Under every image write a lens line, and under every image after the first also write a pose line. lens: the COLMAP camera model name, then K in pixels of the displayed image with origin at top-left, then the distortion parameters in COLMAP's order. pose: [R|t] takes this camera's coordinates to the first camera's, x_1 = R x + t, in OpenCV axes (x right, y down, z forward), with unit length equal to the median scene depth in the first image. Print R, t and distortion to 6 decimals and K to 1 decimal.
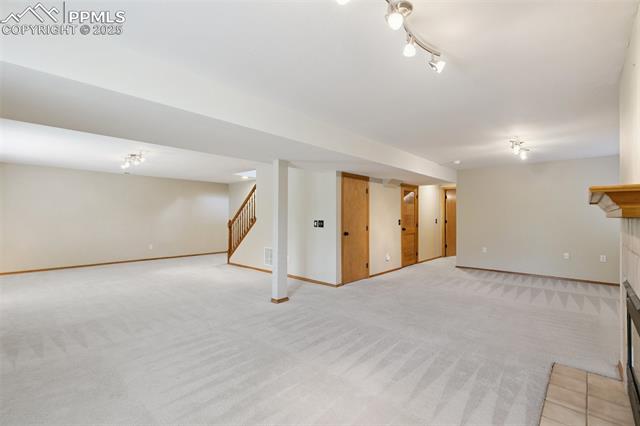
lens RADIAL K [[288.3, 0, 320.9], [0, 288.3, 212.4], [0, 0, 1]] dist [0.012705, 0.000438]
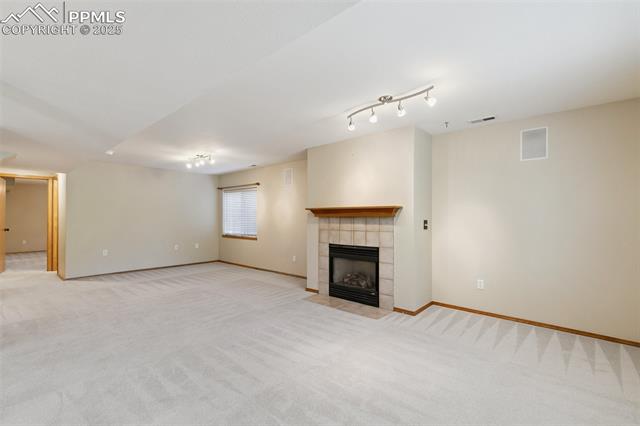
lens RADIAL K [[288.3, 0, 319.1], [0, 288.3, 215.8], [0, 0, 1]] dist [0.012705, 0.000438]
pose [[0.009760, -0.001957, 0.999950, -0.472227], [-0.011232, 0.999935, 0.002067, 0.006763], [-0.999889, -0.011252, 0.009737, 0.449895]]
